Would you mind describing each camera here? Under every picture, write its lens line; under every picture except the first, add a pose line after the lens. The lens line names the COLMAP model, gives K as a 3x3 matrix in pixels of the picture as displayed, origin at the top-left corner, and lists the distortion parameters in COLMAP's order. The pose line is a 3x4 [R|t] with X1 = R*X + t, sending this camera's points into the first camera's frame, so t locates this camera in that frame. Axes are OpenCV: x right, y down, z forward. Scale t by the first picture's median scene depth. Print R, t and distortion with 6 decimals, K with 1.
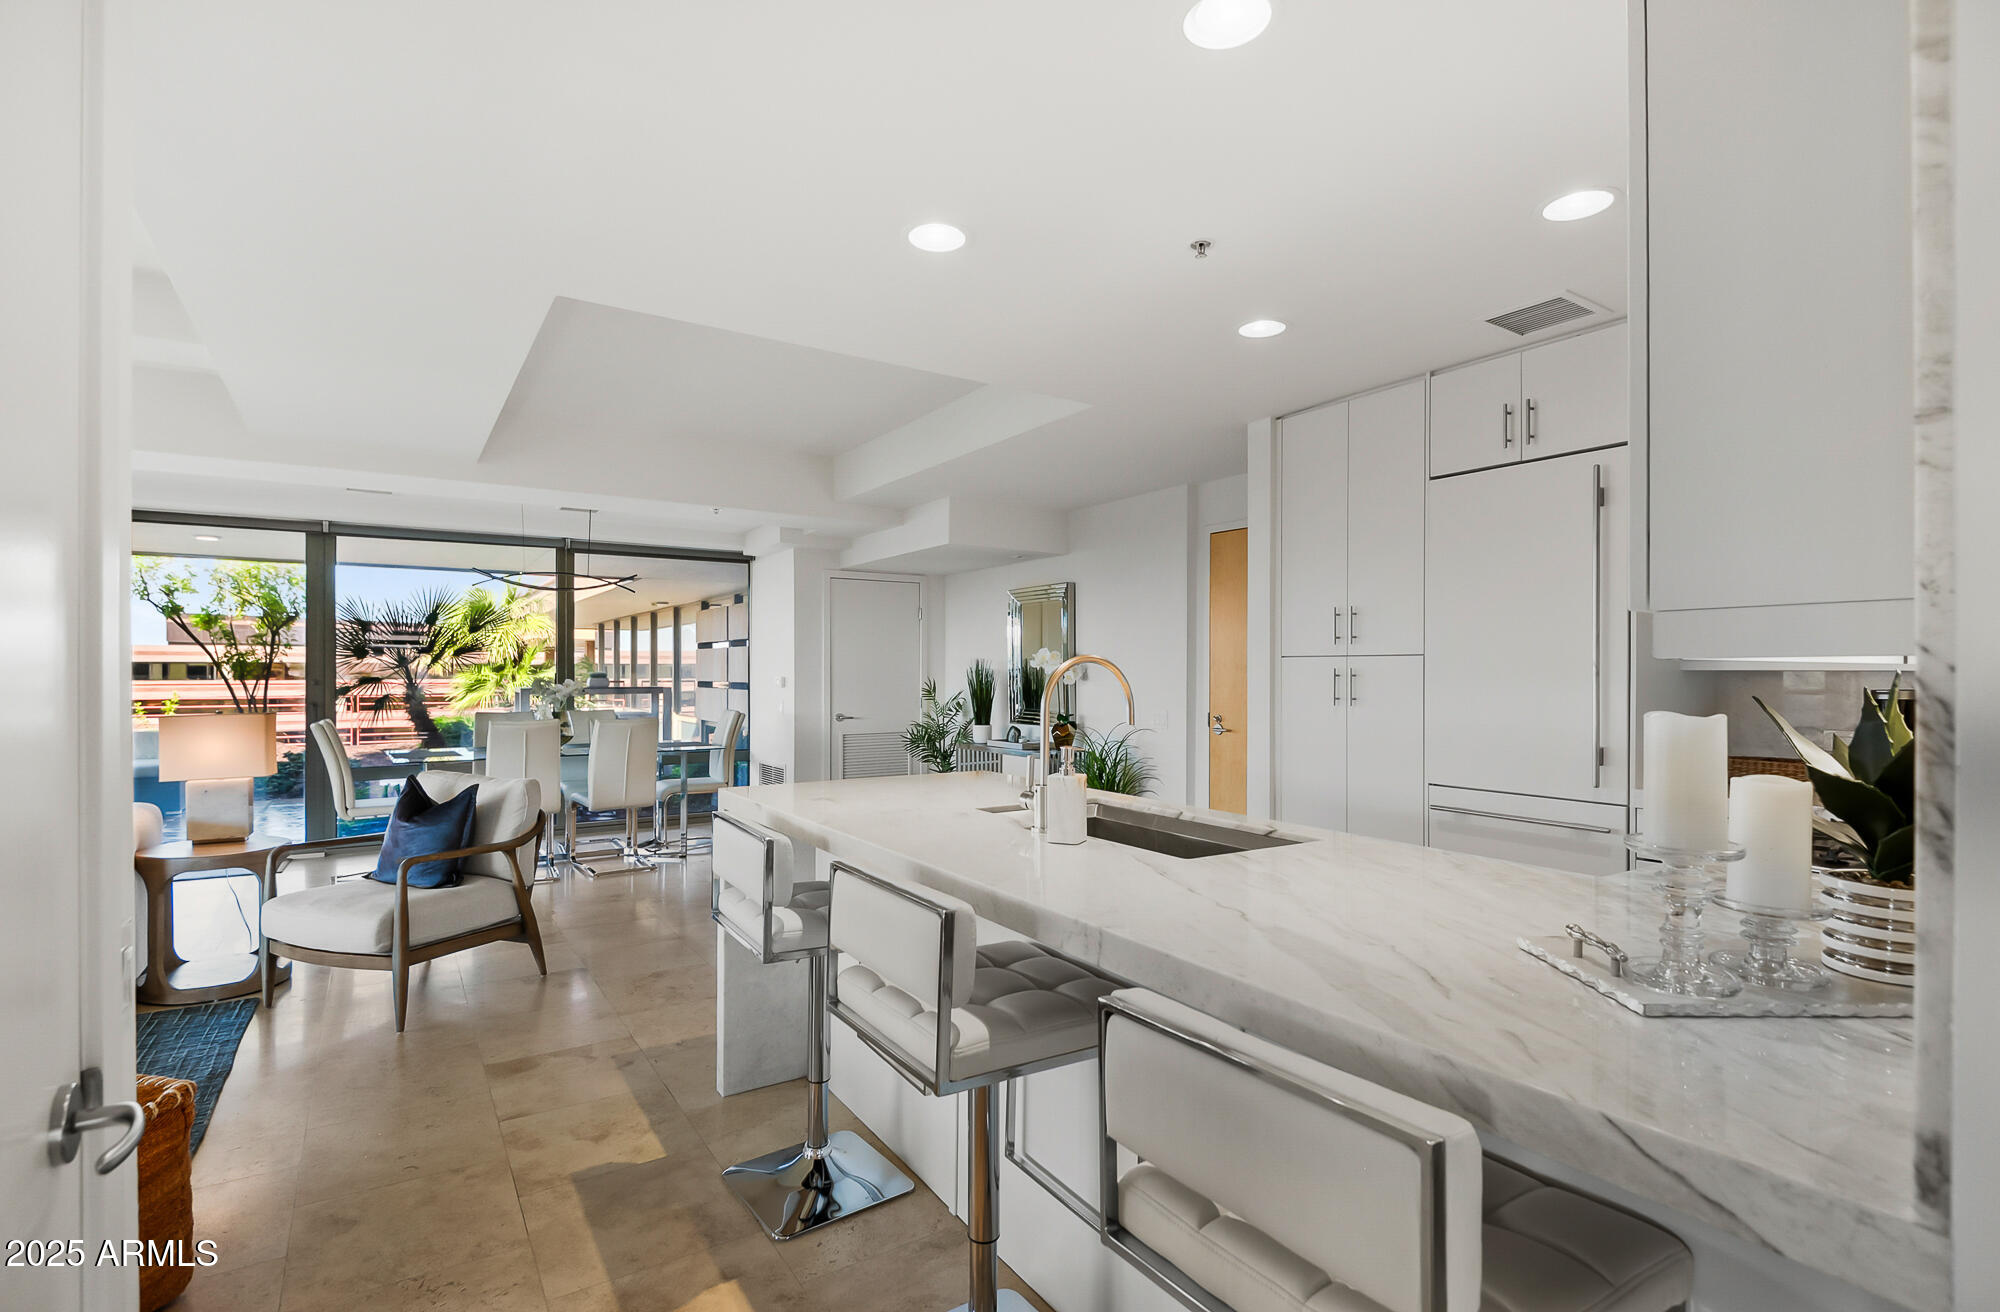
lens RADIAL K [[940.2, 0, 1039.6], [0, 940.2, 680.6], [0, 0, 1]] dist [-0.000470, -0.000484]
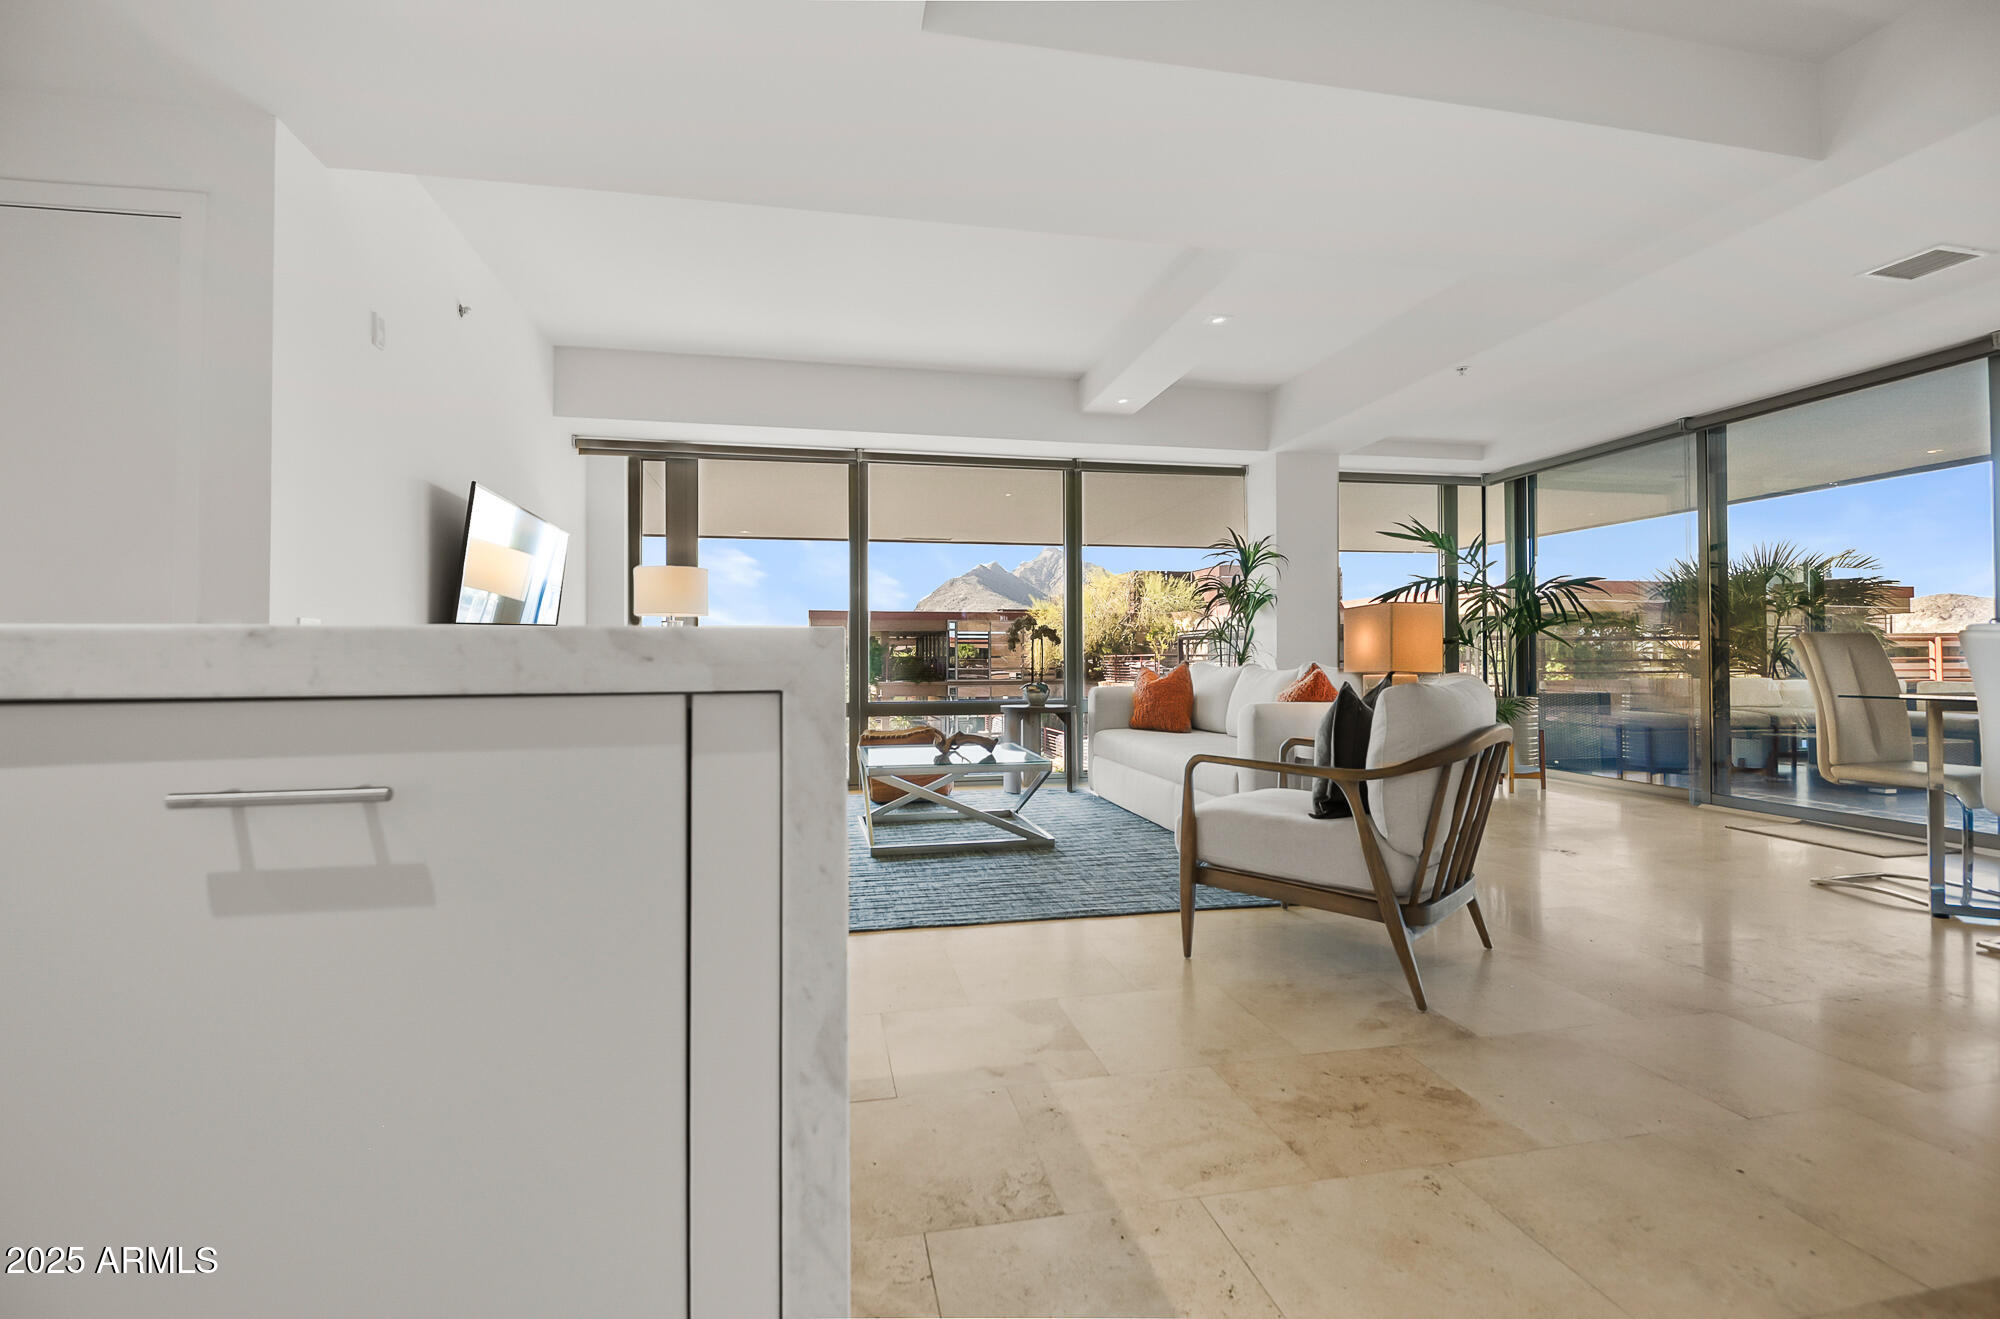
lens RADIAL K [[938.6, 0, 1000.0], [0, 938.6, 659.5], [0, 0, 1]] dist [0.001434, 0.000003]
pose [[-0.390821, -0.001747, -0.920465, 0.068455], [-0.006013, 0.999982, 0.000656, 0.045061], [0.920447, 0.005791, -0.390824, 0.495090]]
